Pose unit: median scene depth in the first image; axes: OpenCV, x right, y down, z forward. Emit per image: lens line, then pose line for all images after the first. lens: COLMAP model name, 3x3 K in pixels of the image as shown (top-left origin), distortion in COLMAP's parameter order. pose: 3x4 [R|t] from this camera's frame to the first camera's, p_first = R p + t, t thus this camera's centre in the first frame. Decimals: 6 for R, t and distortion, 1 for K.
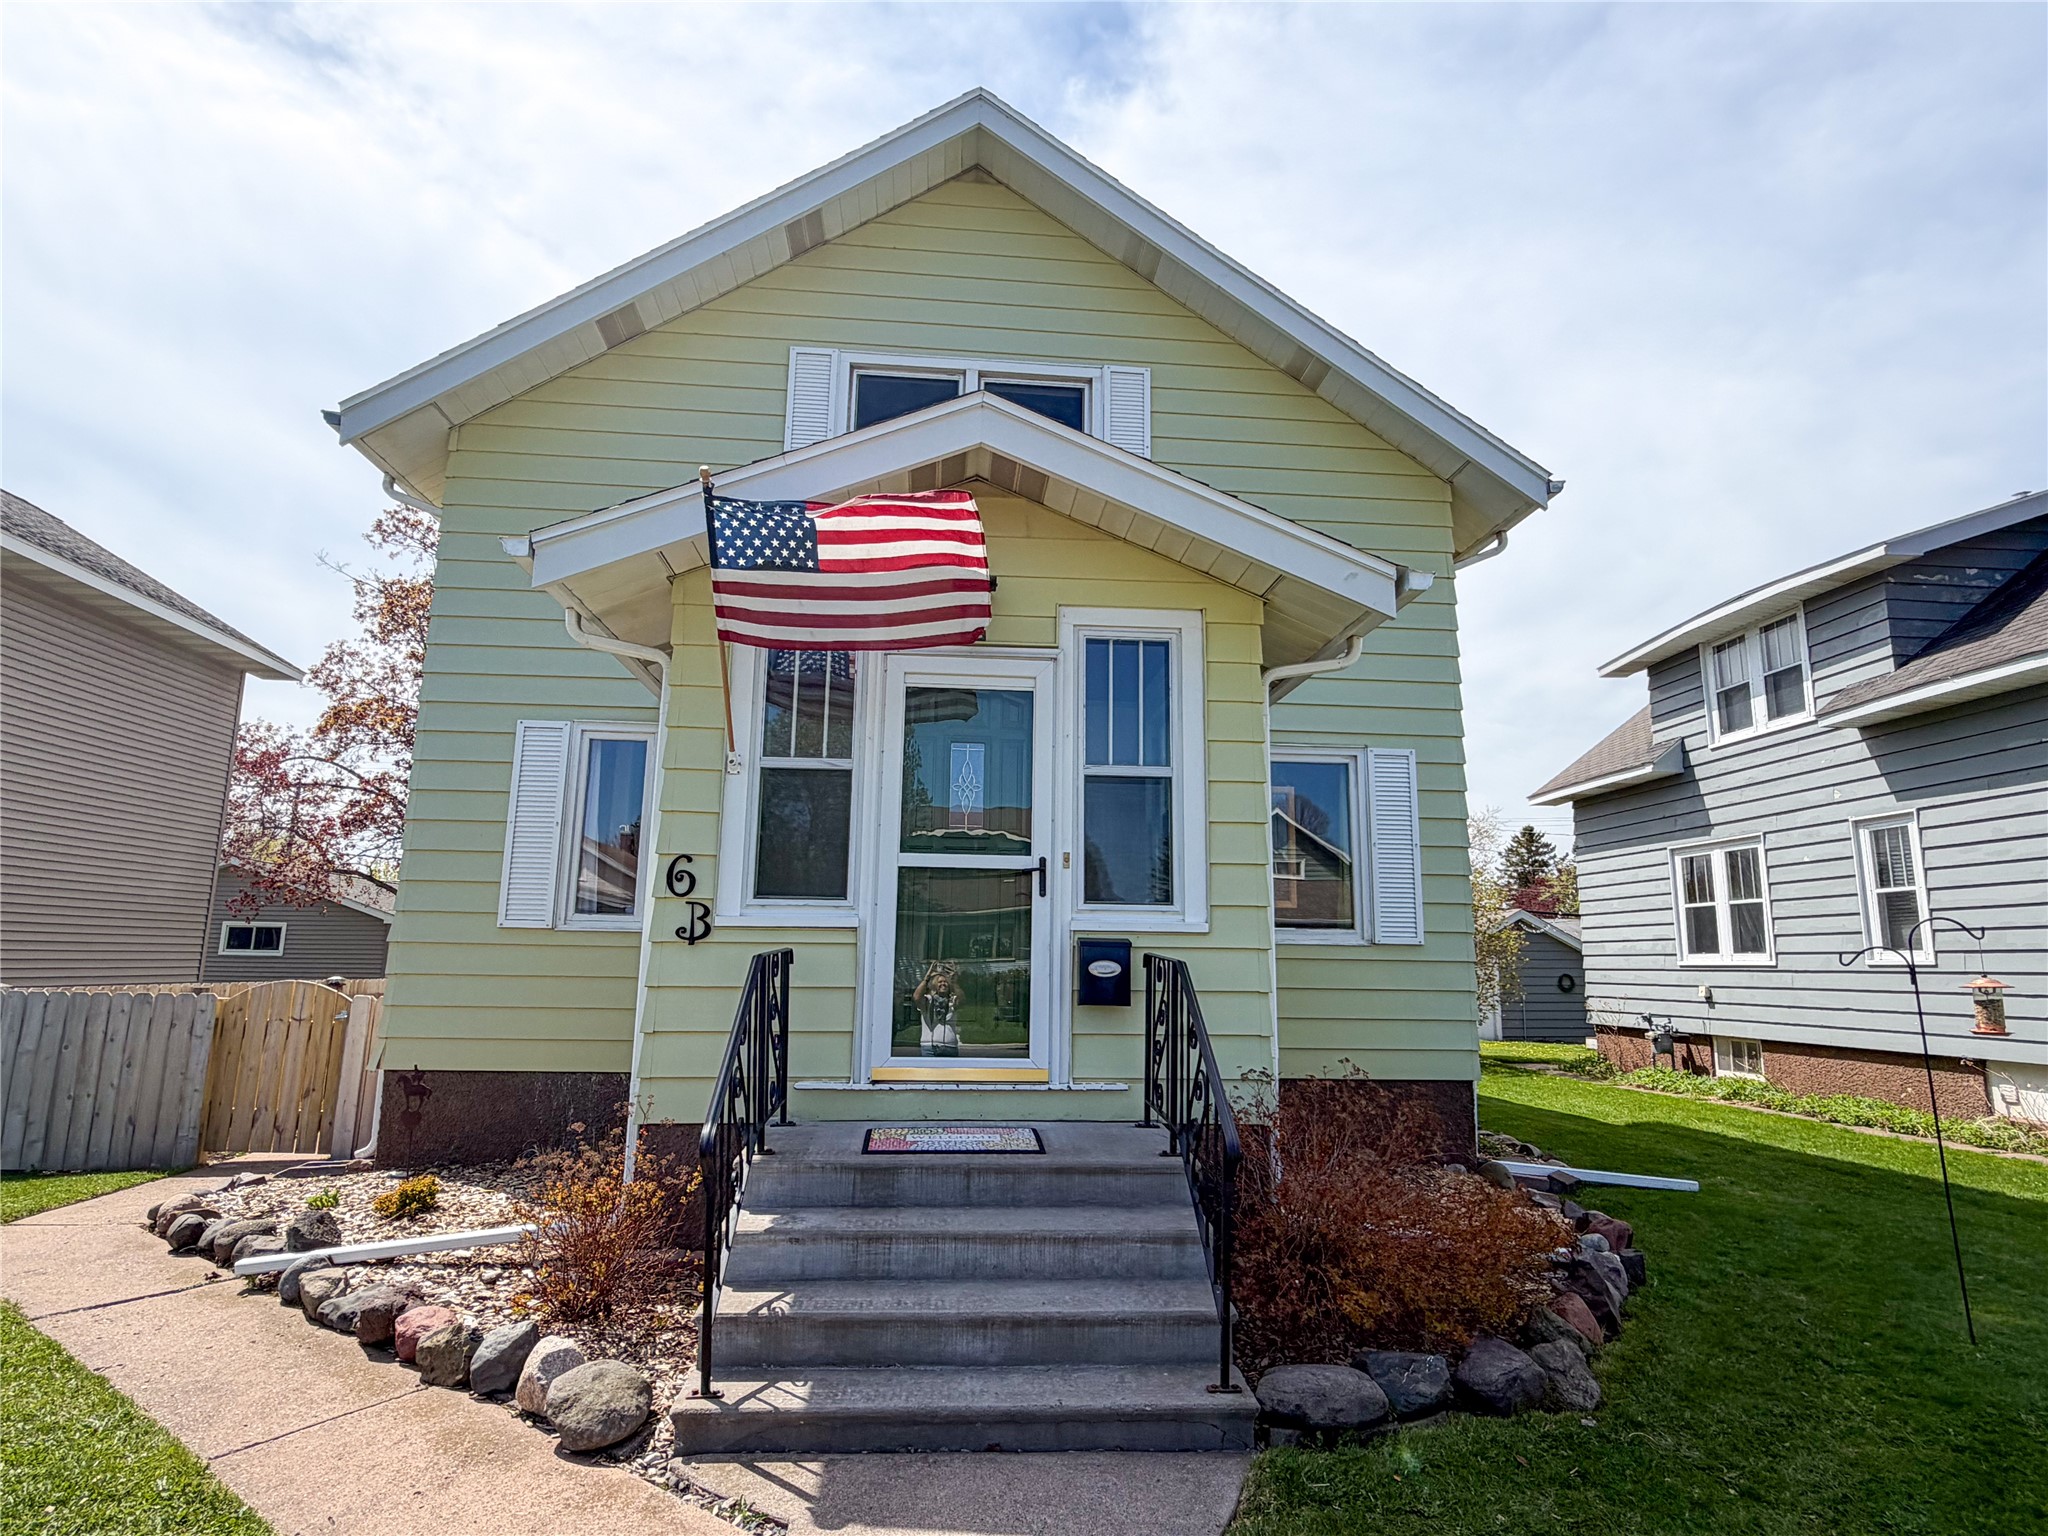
lens RADIAL K [[1101.2, 0, 1022.5], [0, 1101.2, 773.0], [0, 0, 1]] dist [0.004160, 0.004125]
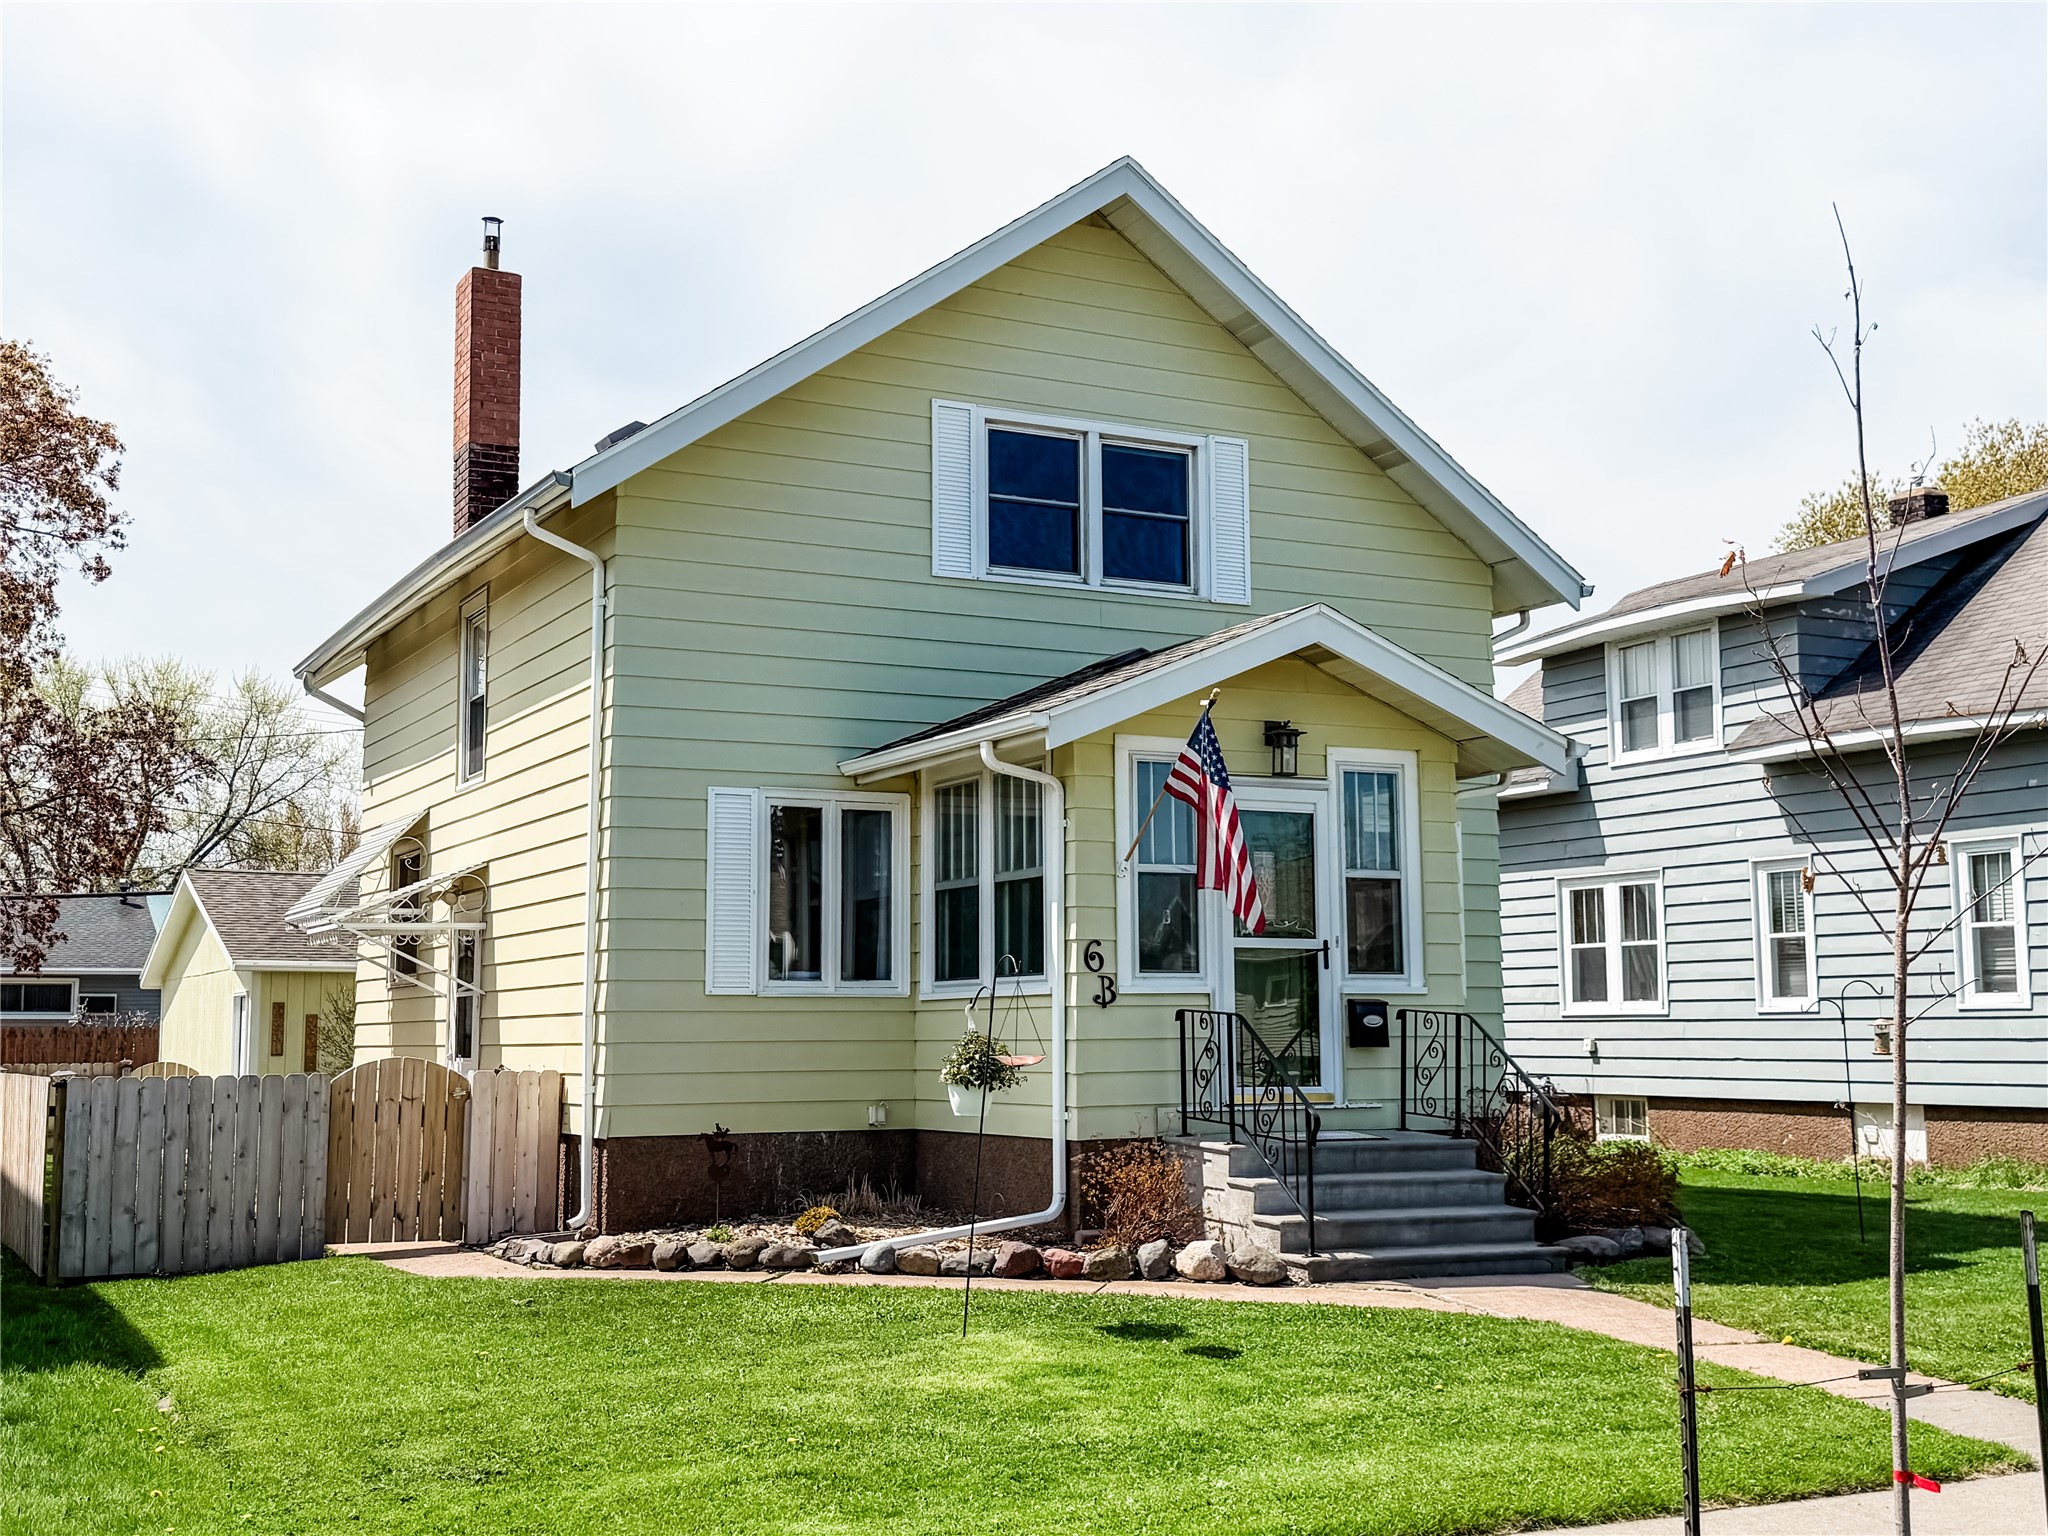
lens RADIAL K [[2369.8, 0, 1024.0], [0, 2369.8, 771.1], [0, 0, 1]] dist [0.144596, 0.000000]
pose [[0.922921, 0.021723, 0.384376, -0.918094], [-0.045373, 0.997586, 0.052566, -0.169026], [-0.382306, -0.065954, 0.921679, -0.971781]]
